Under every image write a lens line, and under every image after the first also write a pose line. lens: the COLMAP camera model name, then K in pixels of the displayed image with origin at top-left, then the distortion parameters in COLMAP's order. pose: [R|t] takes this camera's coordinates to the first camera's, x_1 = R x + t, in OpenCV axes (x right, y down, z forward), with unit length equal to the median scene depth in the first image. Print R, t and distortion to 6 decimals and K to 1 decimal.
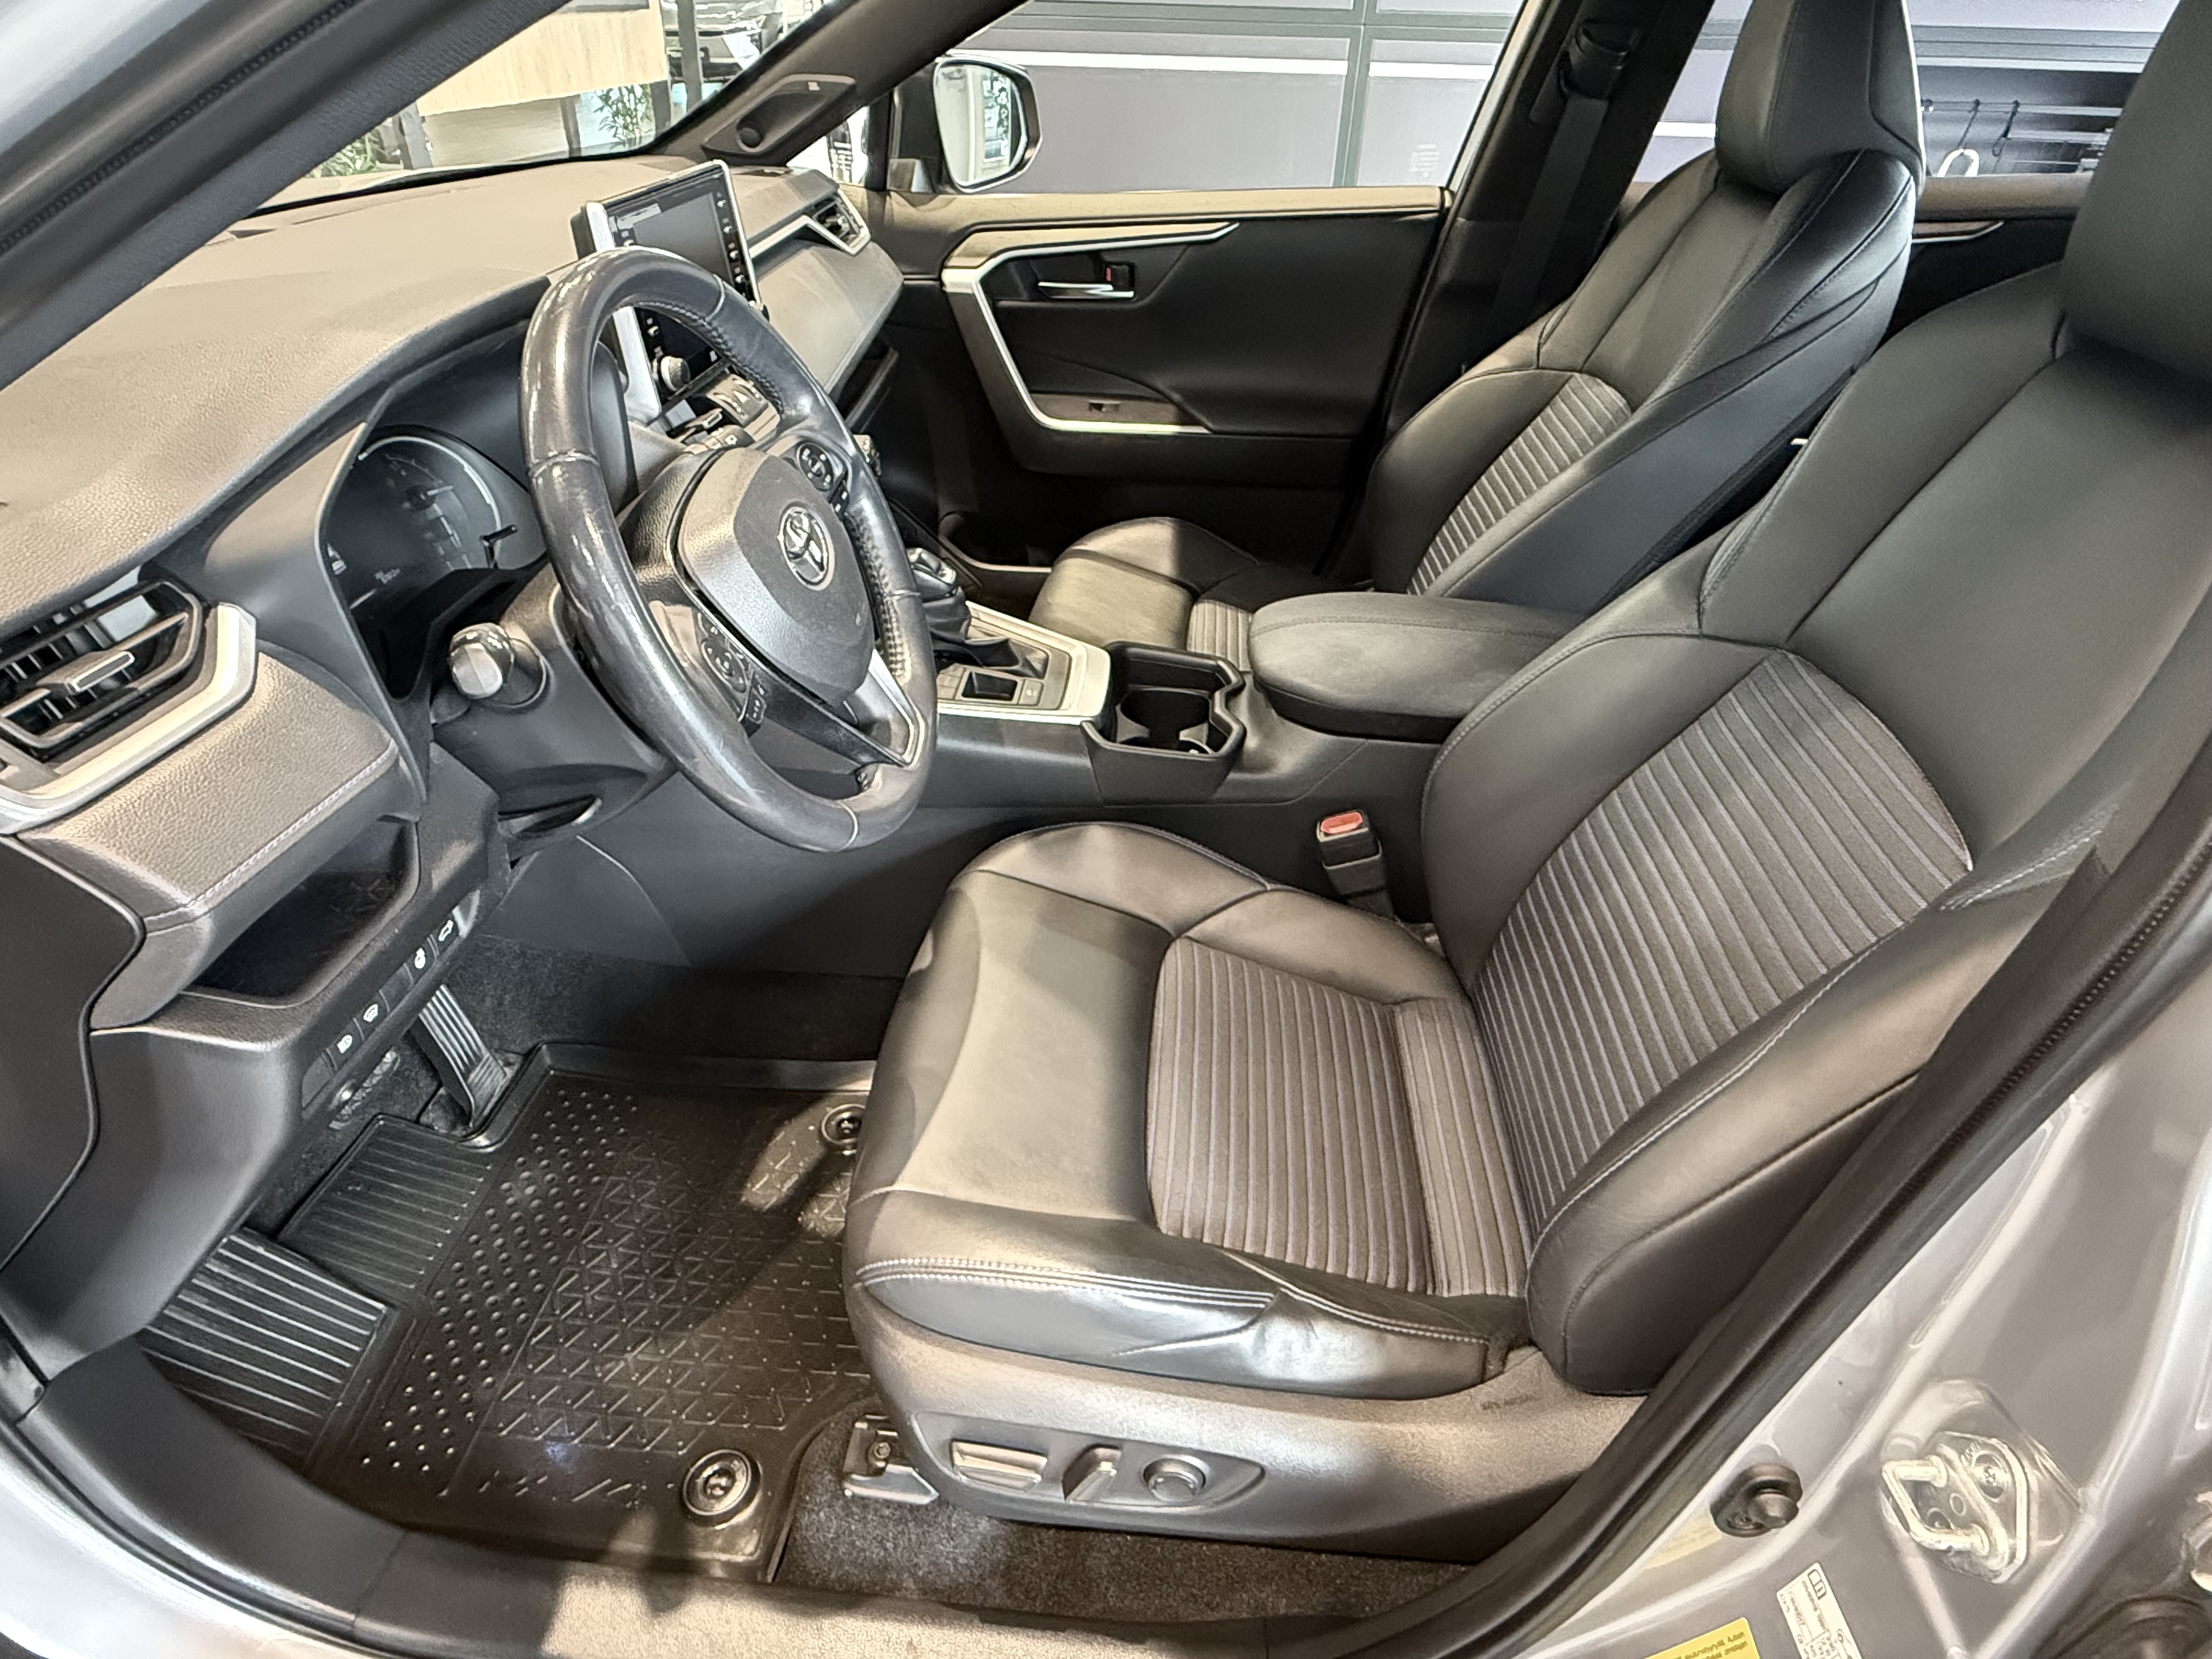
lens RADIAL K [[1279.1, 0, 1106.0], [0, 1279.1, 829.5], [0, 0, 1]] dist [-0.005417, 0.002544]
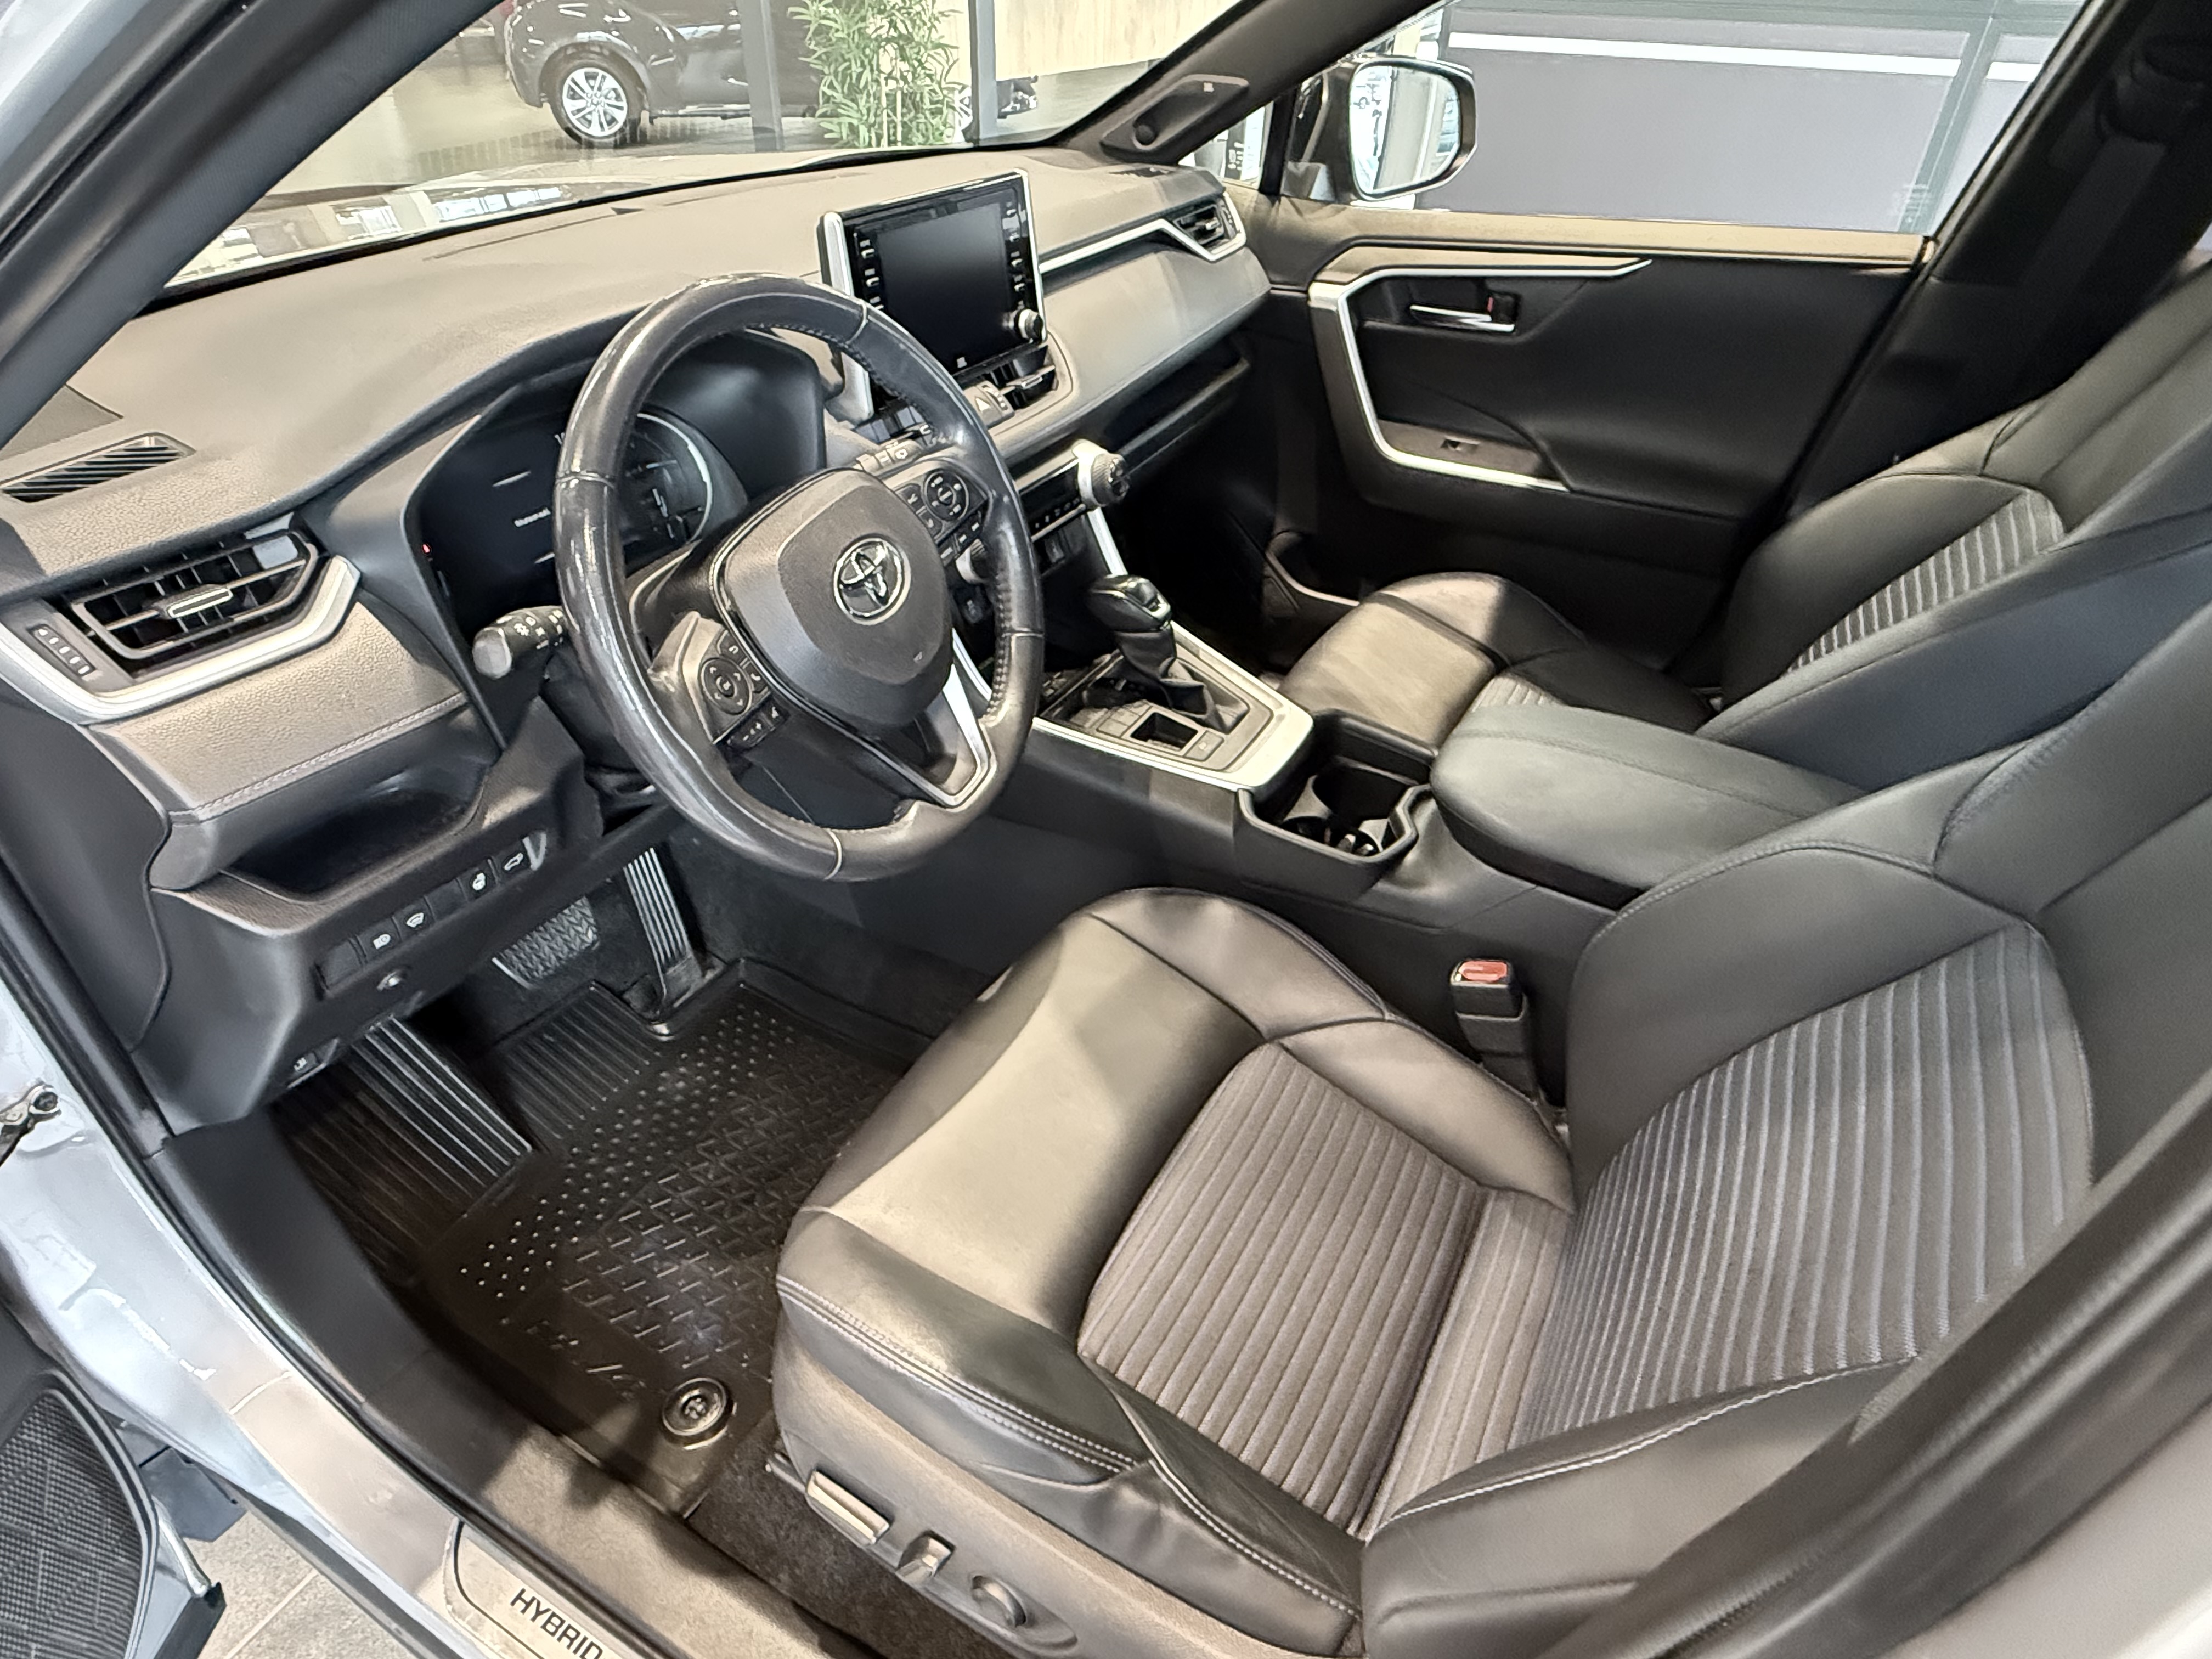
lens RADIAL K [[1279.1, 0, 1106.0], [0, 1279.1, 829.5], [0, 0, 1]] dist [-0.005417, 0.002544]
pose [[0.906819, 0.238507, -0.347554, 0.215317], [-0.230862, 0.970885, 0.063911, -0.088792], [0.352679, 0.022281, 0.935479, 0.081807]]
